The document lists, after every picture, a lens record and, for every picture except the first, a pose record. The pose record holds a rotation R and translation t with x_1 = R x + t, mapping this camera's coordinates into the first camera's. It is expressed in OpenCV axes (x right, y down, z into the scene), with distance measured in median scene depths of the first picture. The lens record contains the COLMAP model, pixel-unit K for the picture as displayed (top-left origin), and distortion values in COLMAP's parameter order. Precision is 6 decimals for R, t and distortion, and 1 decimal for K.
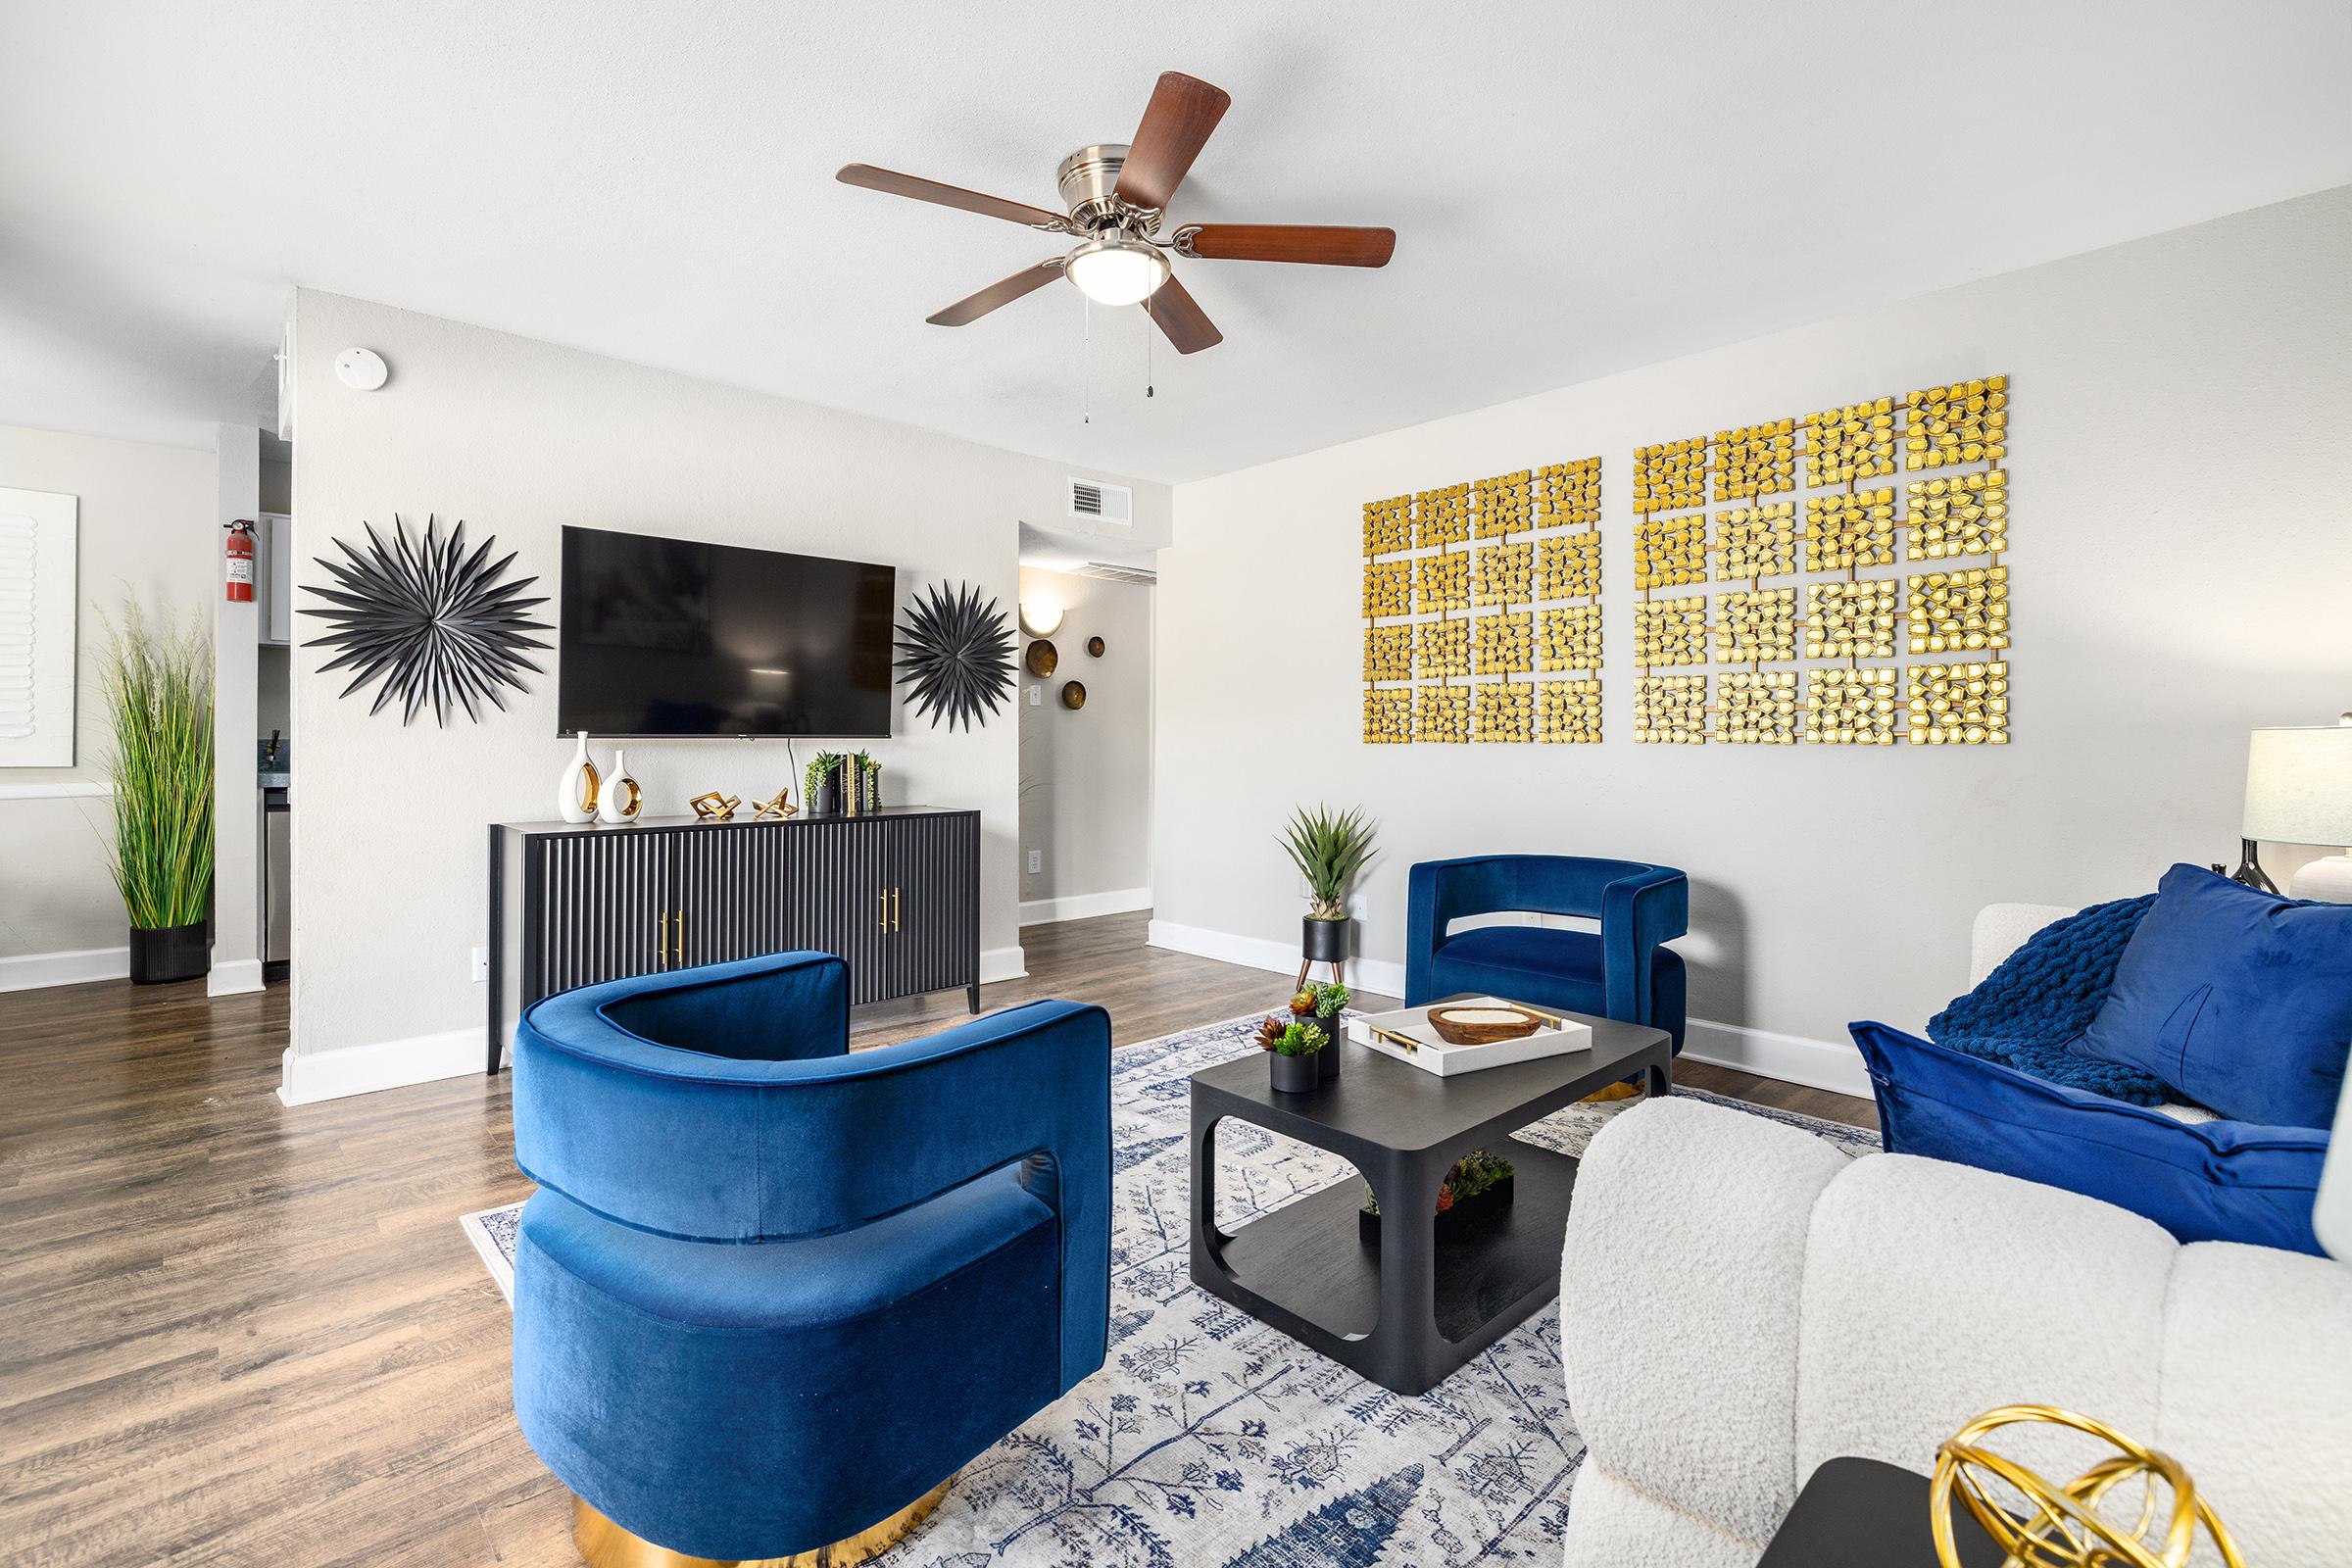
lens RADIAL K [[1106.6, 0, 1149.8], [0, 1106.6, 739.9], [0, 0, 1]] dist [-0.006091, 0.002147]
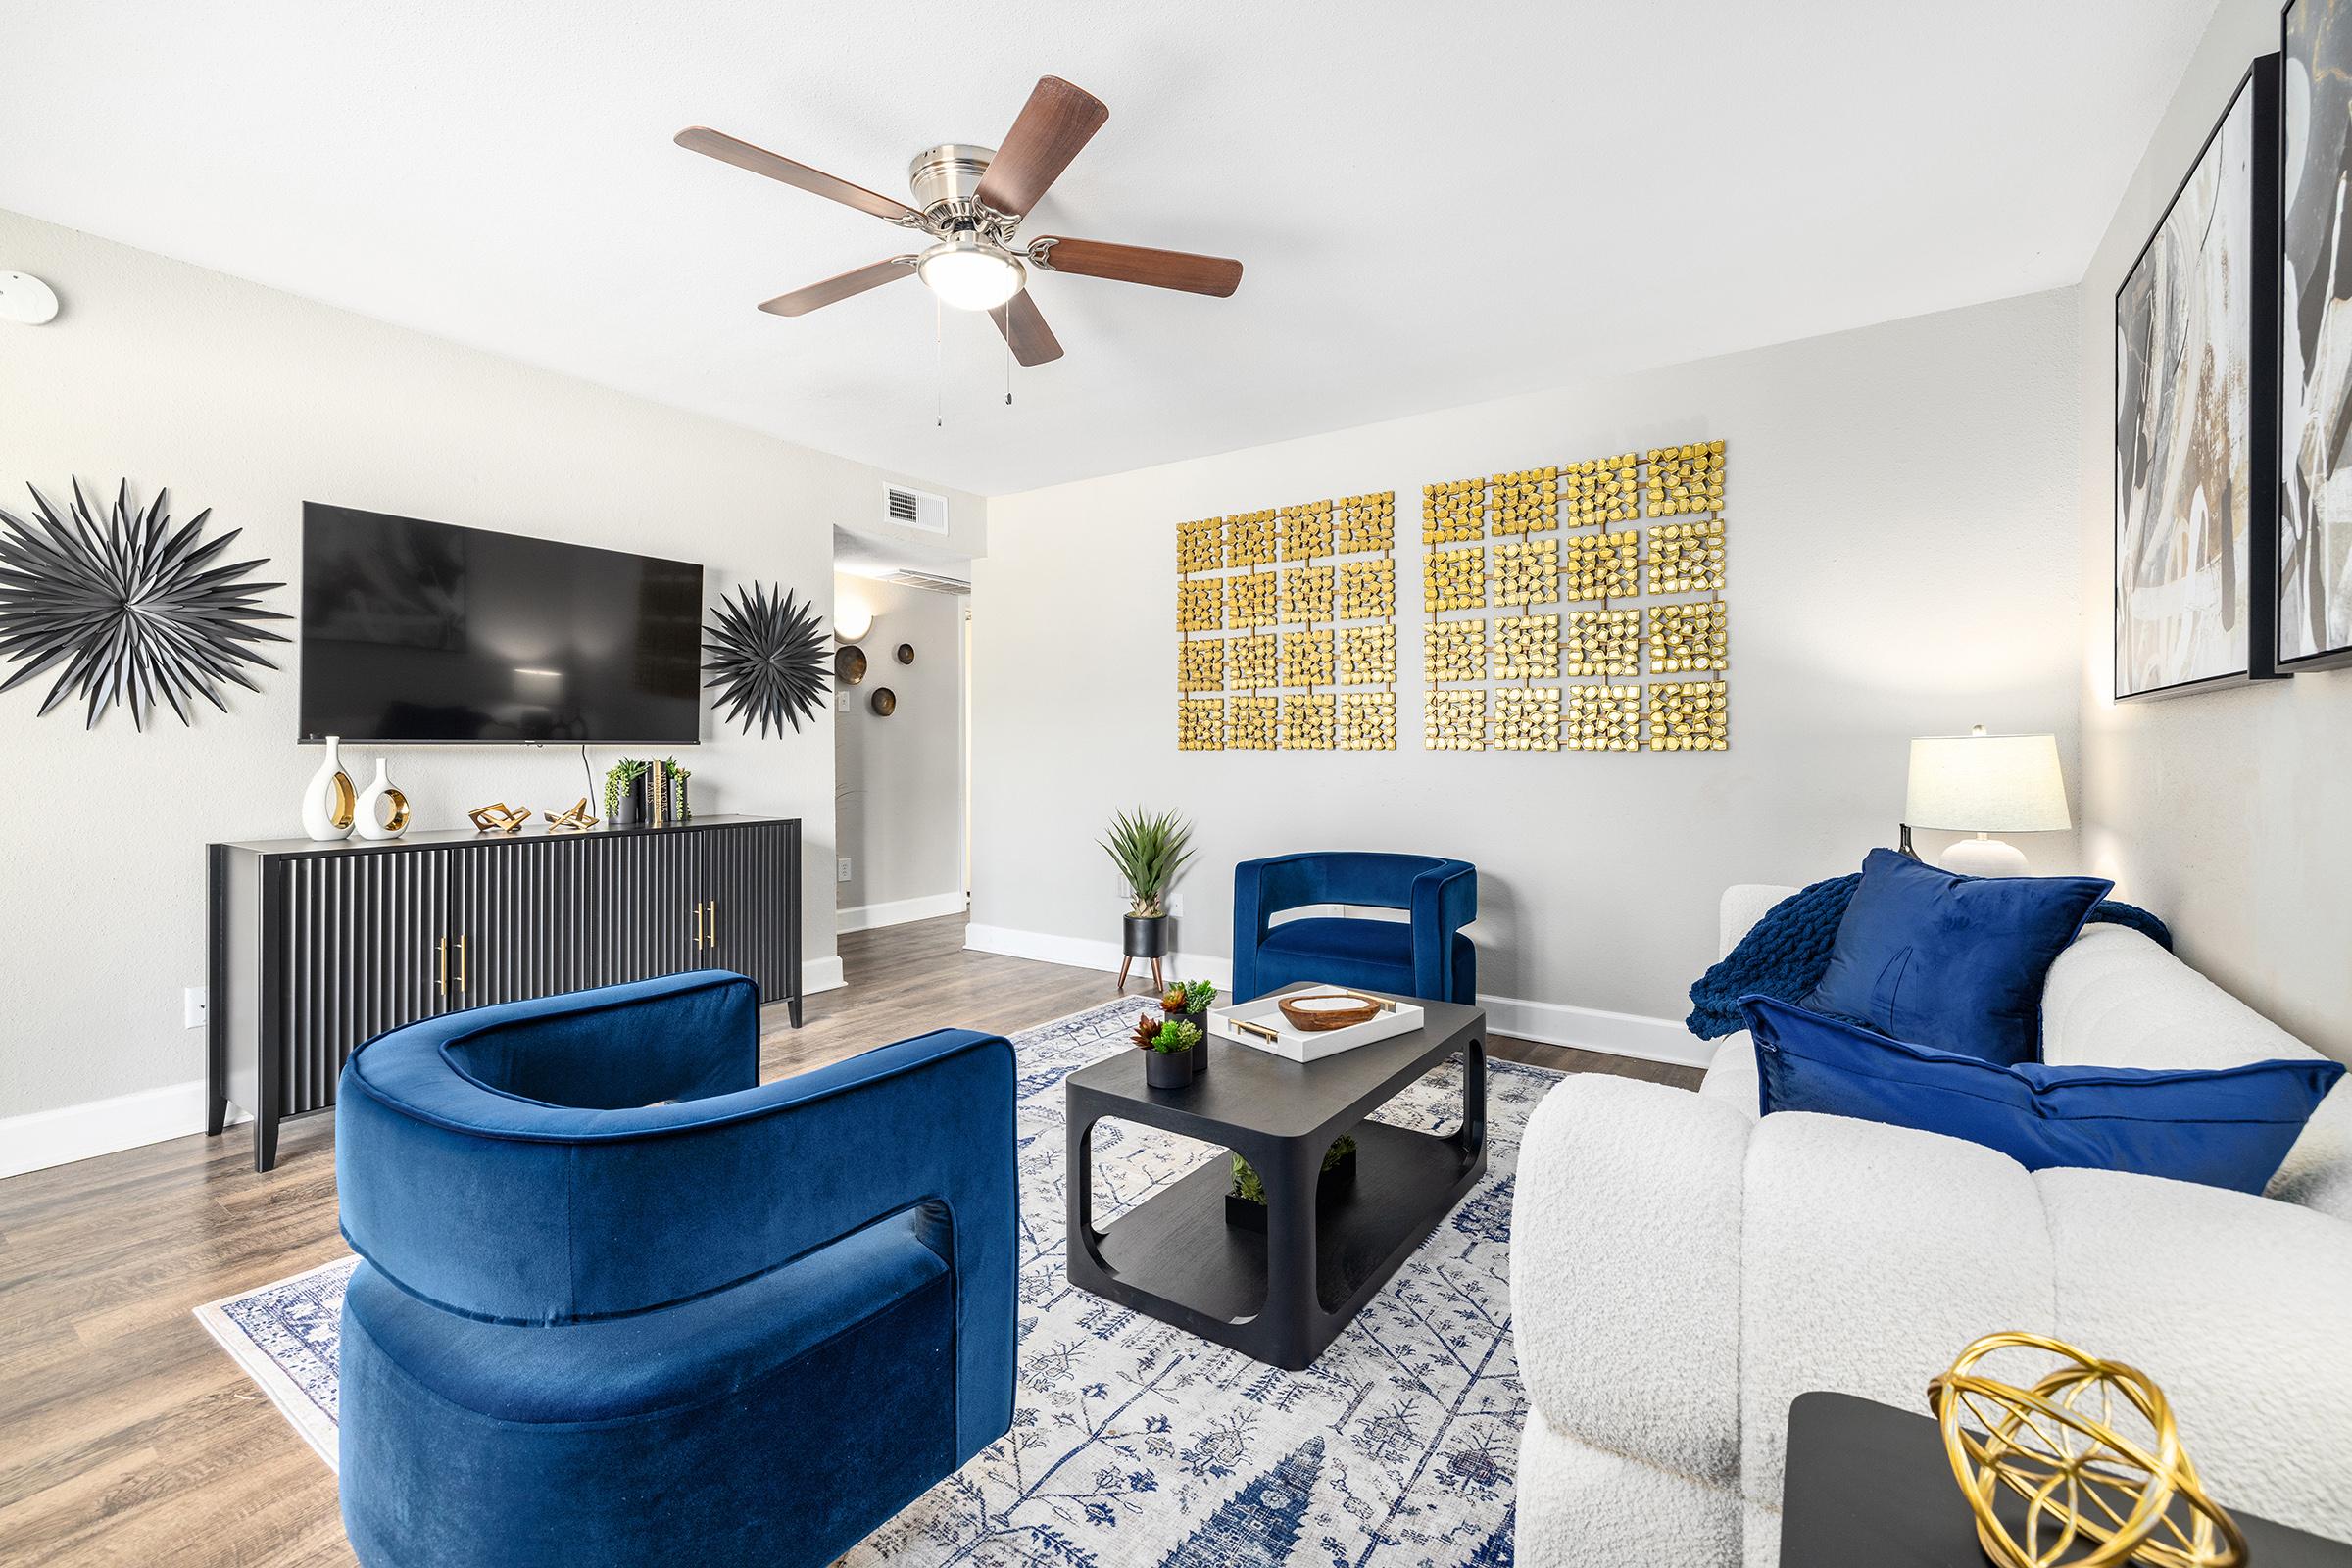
lens RADIAL K [[1049.5, 0, 1175.6], [0, 1049.5, 751.5], [0, 0, 1]] dist [0.003604, -0.000799]
pose [[0.972705, -0.000315, 0.232045, -0.069083], [-0.000735, 0.999990, 0.004439, 0.000299], [-0.232044, -0.004488, 0.972695, 0.035797]]
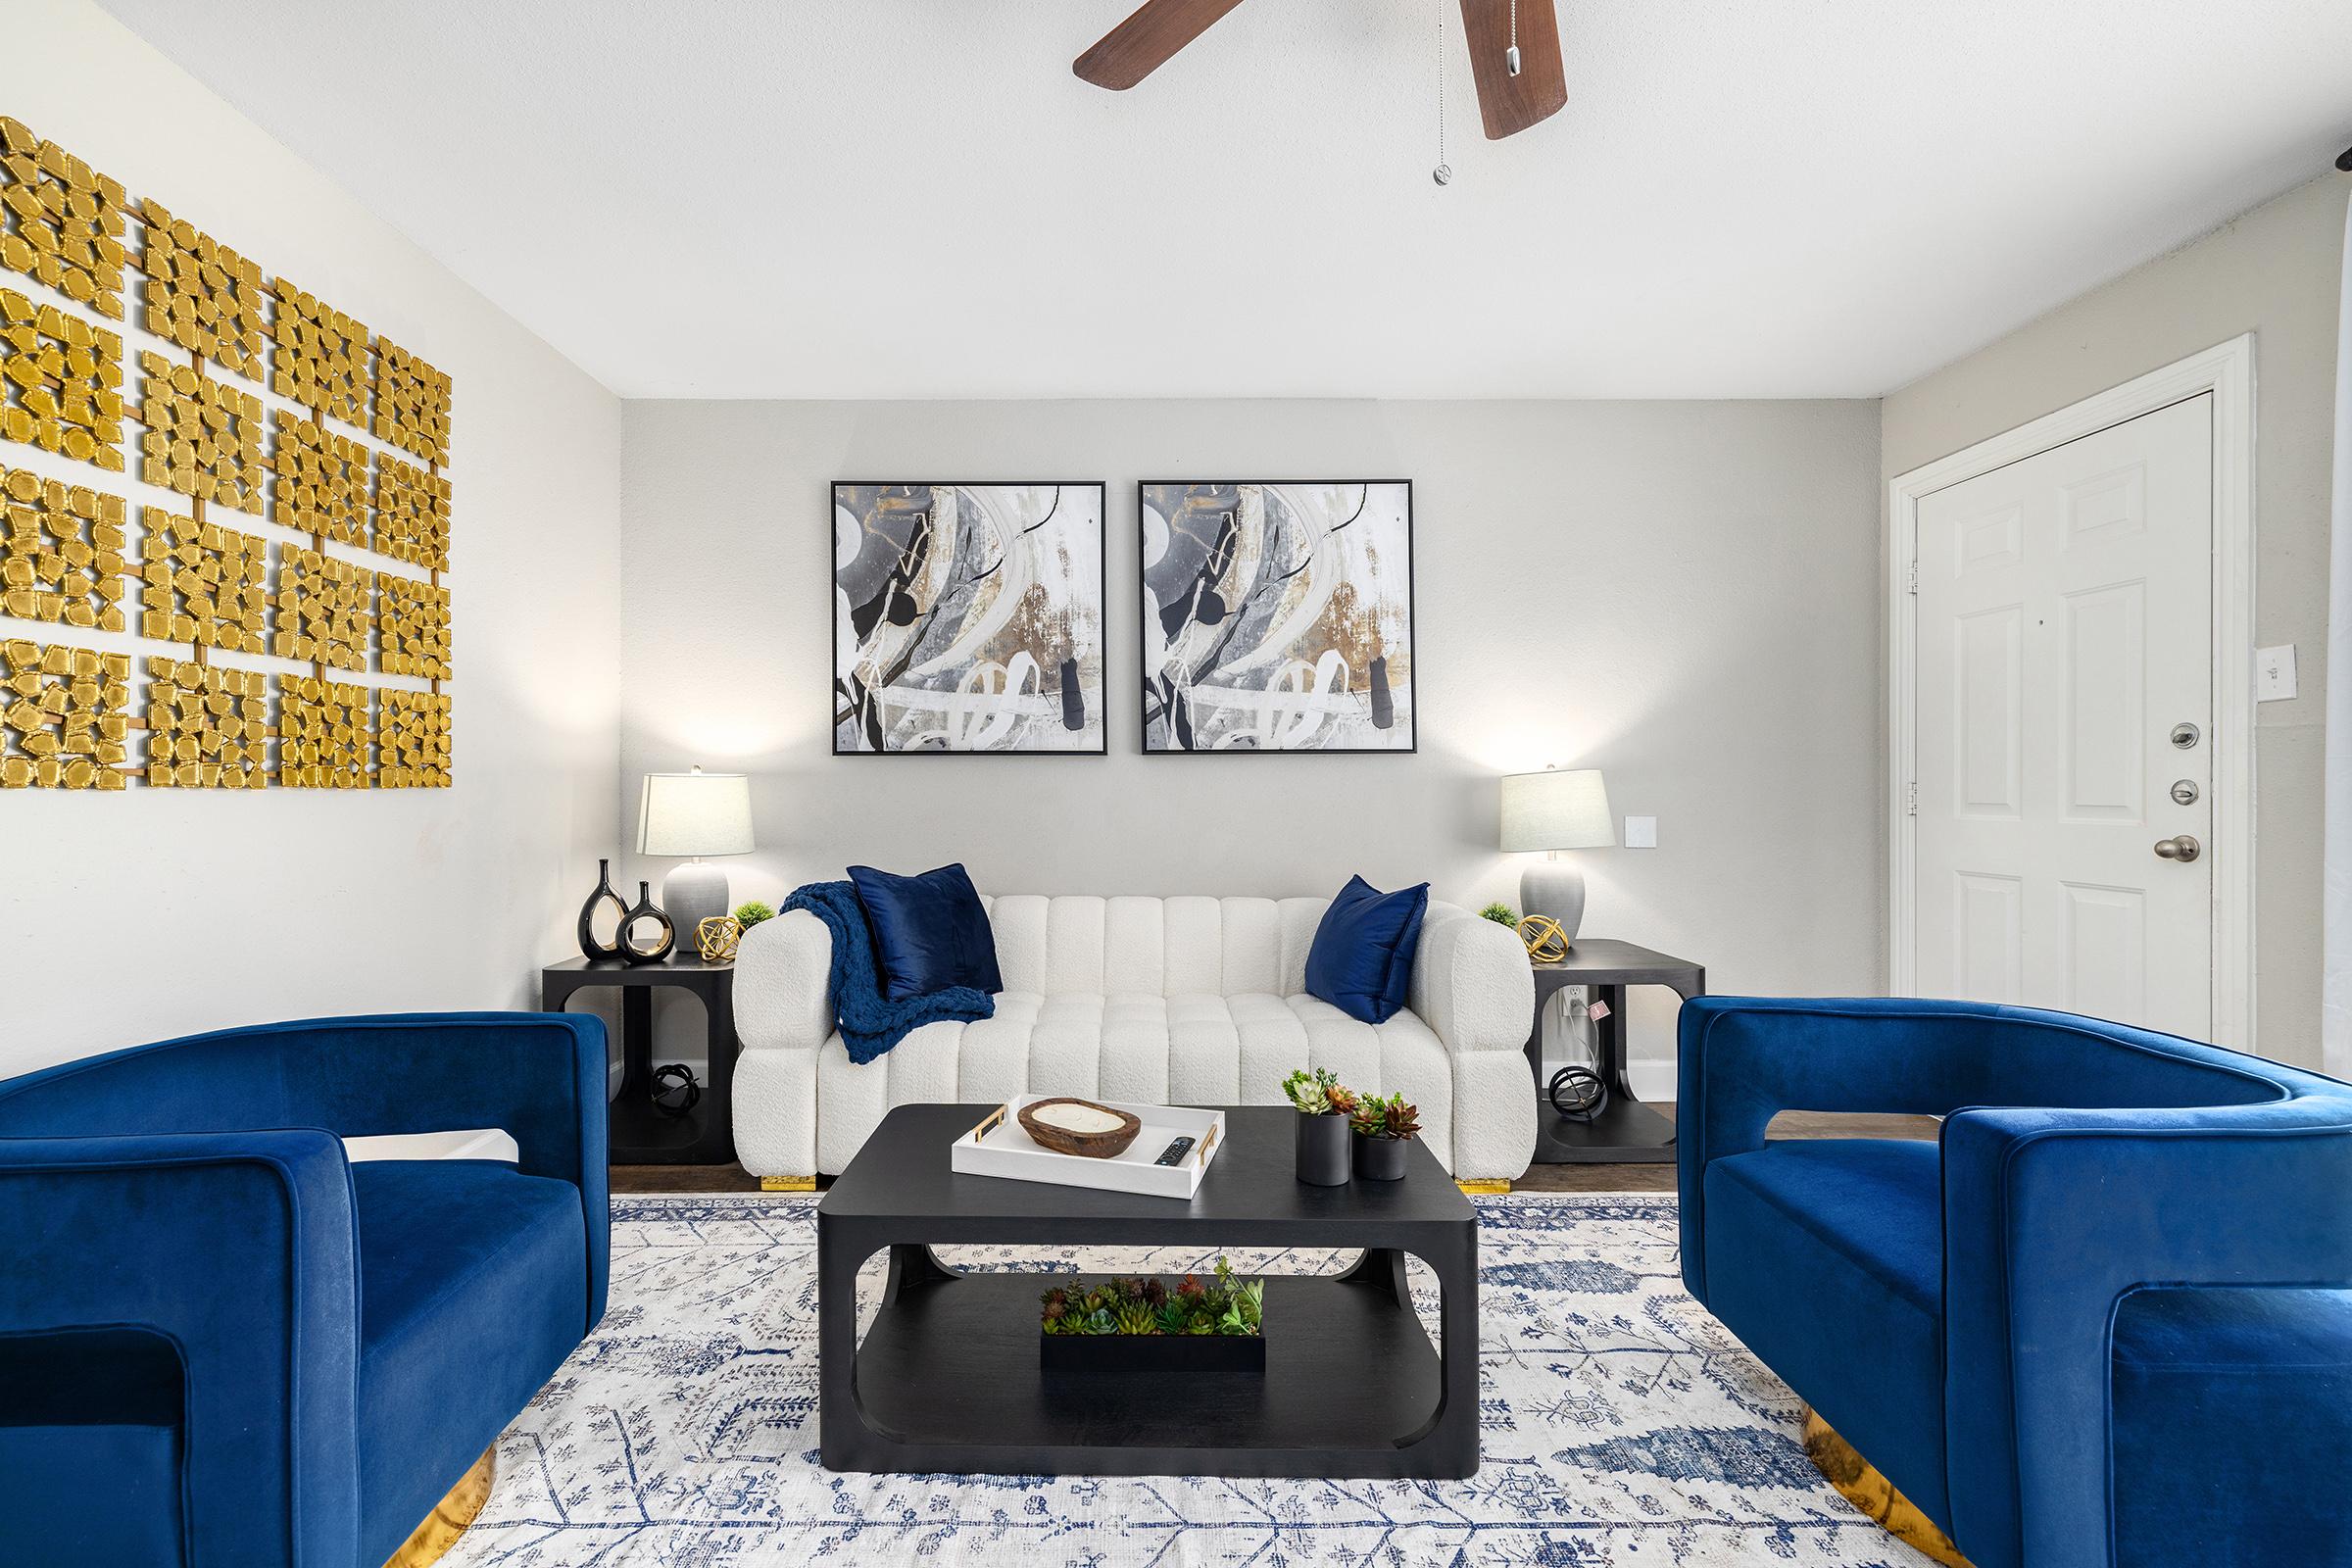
lens RADIAL K [[944.3, 0, 1170.7], [0, 944.3, 784.4], [0, 0, 1]] dist [-0.000418, -0.000014]
pose [[-0.751639, -0.000188, 0.659574, -0.186333], [-0.002402, 0.999994, -0.002453, 0.000621], [-0.659570, -0.003428, -0.751635, 1.270681]]
